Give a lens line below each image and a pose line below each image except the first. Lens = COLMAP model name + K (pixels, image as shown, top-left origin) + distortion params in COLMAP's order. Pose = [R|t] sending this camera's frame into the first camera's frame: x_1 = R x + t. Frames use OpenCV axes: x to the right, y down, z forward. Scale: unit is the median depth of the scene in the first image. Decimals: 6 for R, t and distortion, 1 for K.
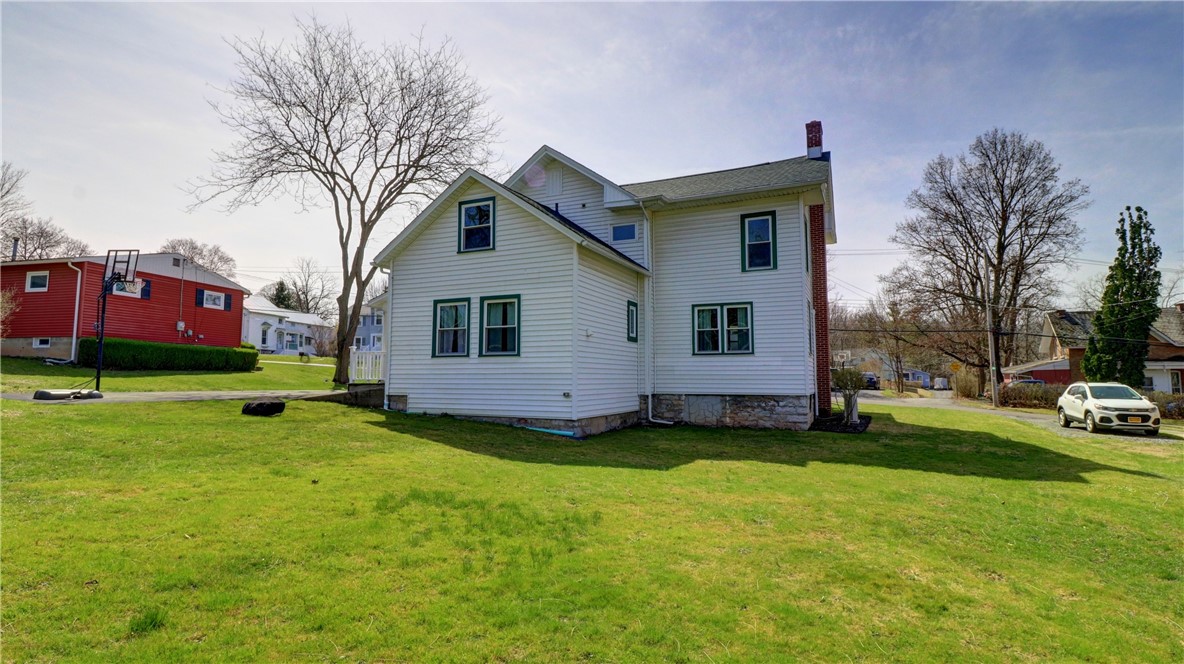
lens RADIAL K [[629.3, 0, 561.2], [0, 629.3, 312.1], [0, 0, 1]] dist [-0.003291, -0.000621]
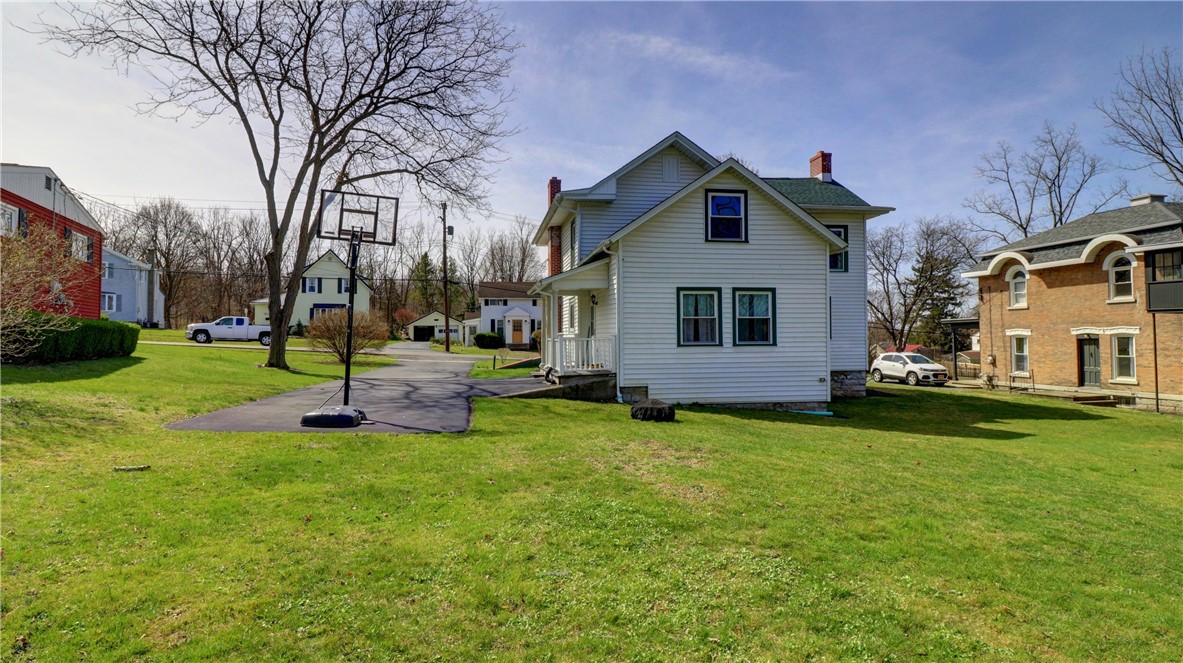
lens RADIAL K [[609.1, 0, 575.0], [0, 609.1, 326.3], [0, 0, 1]] dist [0.002841, -0.011384]
pose [[0.820201, 0.004222, 0.572060, -0.884172], [-0.051101, 0.996516, 0.065912, -0.013311], [-0.569788, -0.083294, 0.817559, 0.324923]]
